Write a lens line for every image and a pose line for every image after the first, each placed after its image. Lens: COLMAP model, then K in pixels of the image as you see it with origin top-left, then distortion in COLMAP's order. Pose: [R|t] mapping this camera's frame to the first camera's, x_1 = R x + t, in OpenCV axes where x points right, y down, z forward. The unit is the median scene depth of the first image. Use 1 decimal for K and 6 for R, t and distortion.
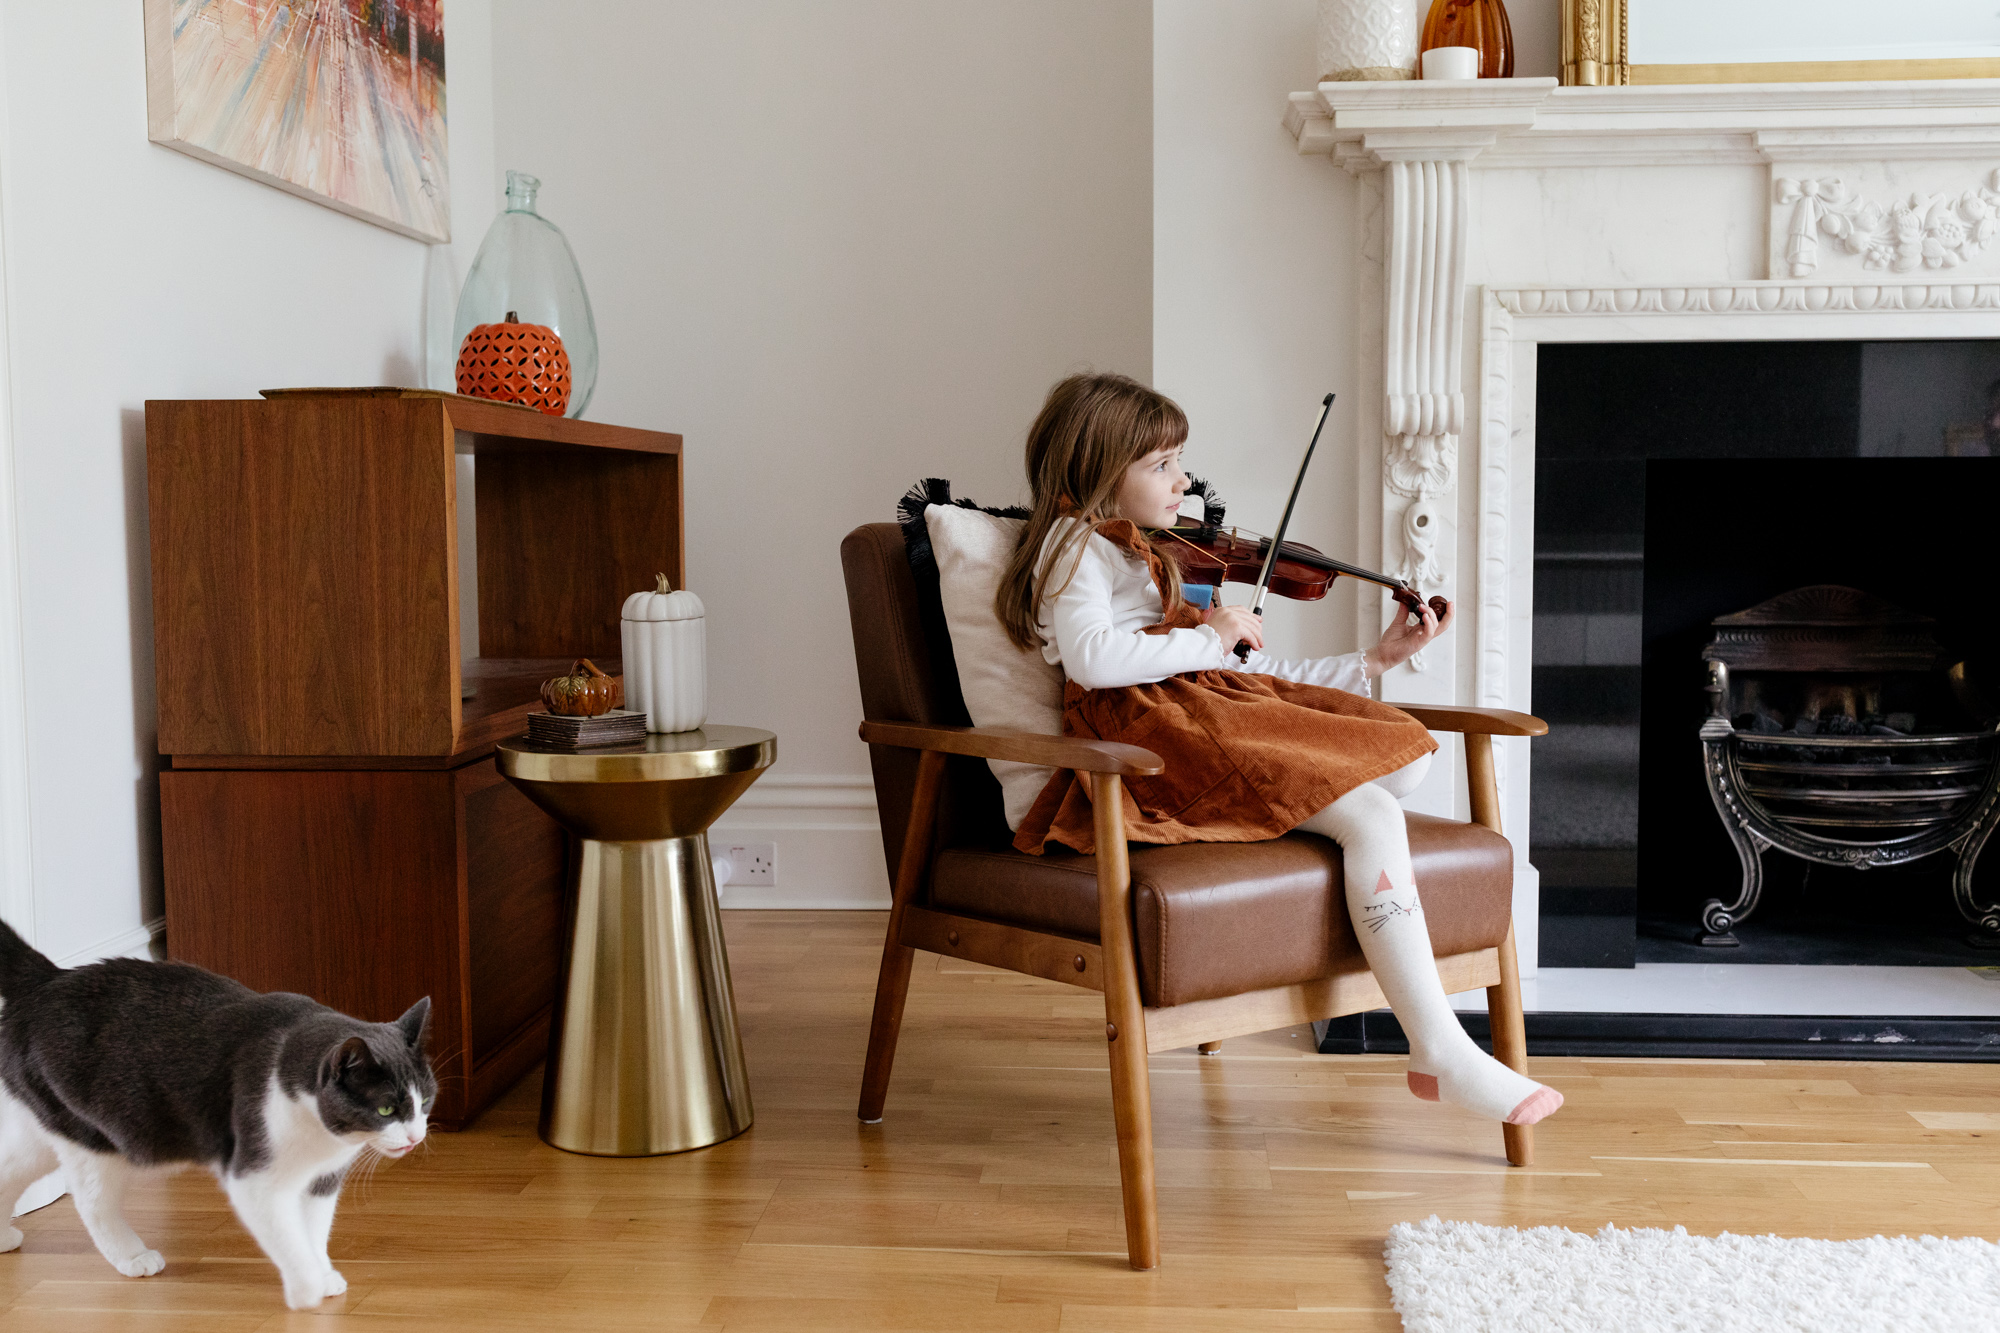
lens RADIAL K [[1952.6, 0, 1000.0], [0, 1952.6, 666.5], [0, 0, 1]] dist [0.019368, 0.017364]
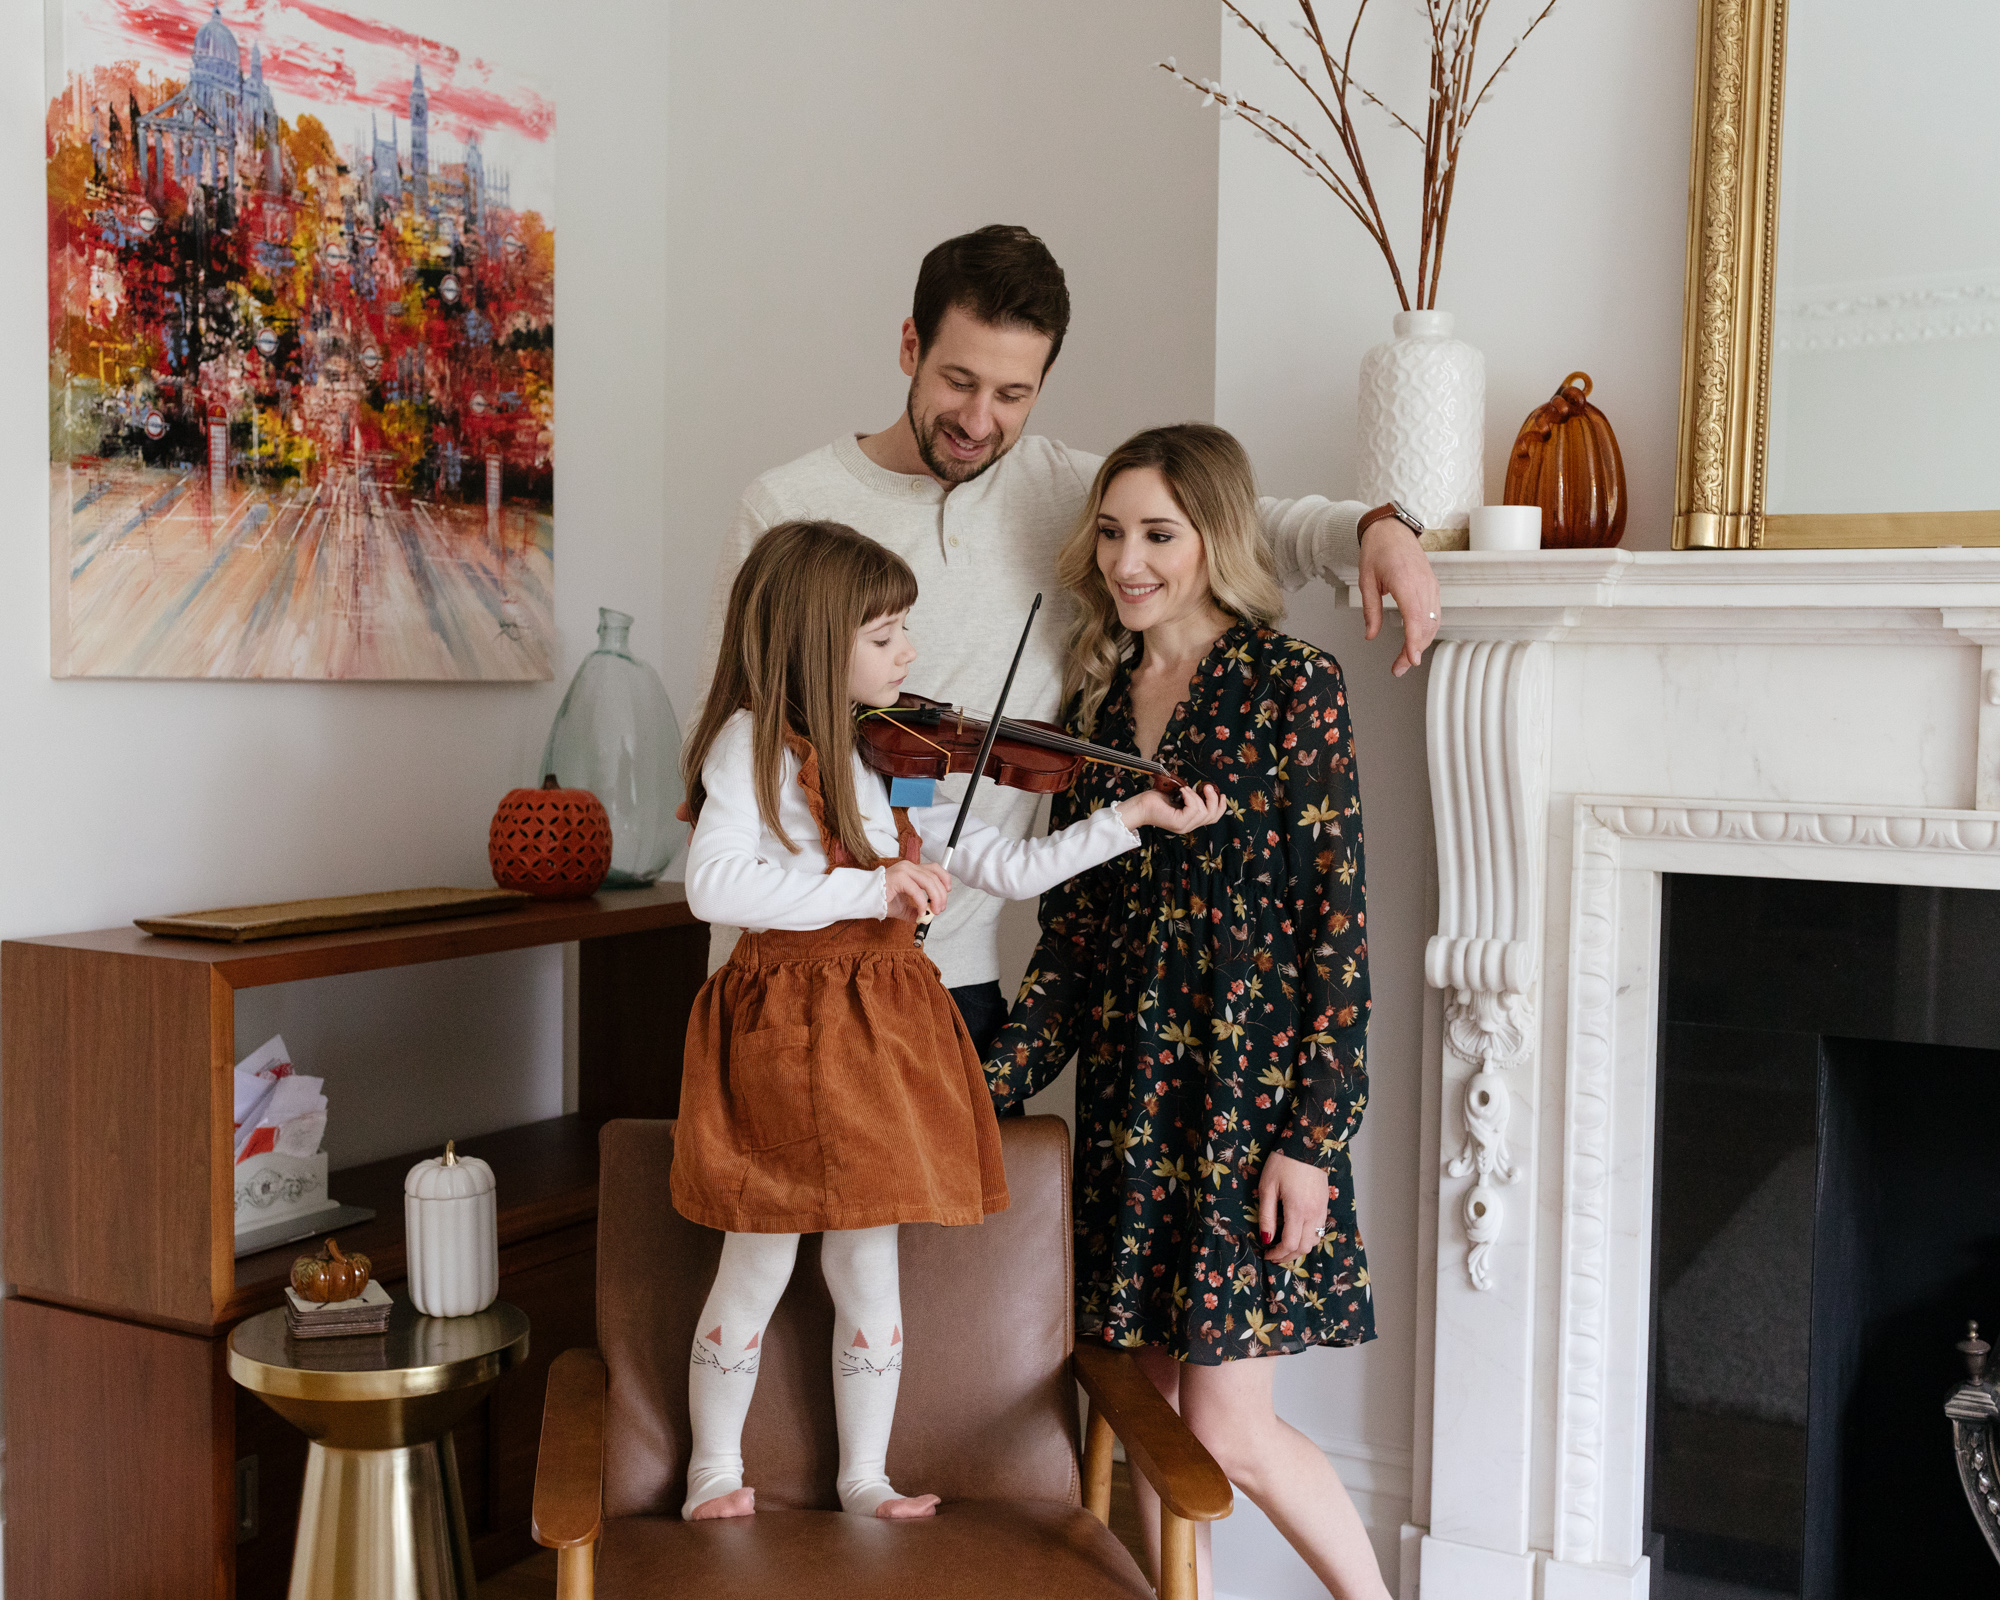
lens RADIAL K [[2296.7, 0, 1000.0], [0, 2296.7, 800.0], [0, 0, 1]] dist [0.008356, 0.034919]
pose [[0.905056, 0.042058, -0.423208, 0.431335], [-0.051348, 0.998625, -0.010568, -0.176251], [0.422181, 0.031295, 0.905971, 0.097991]]
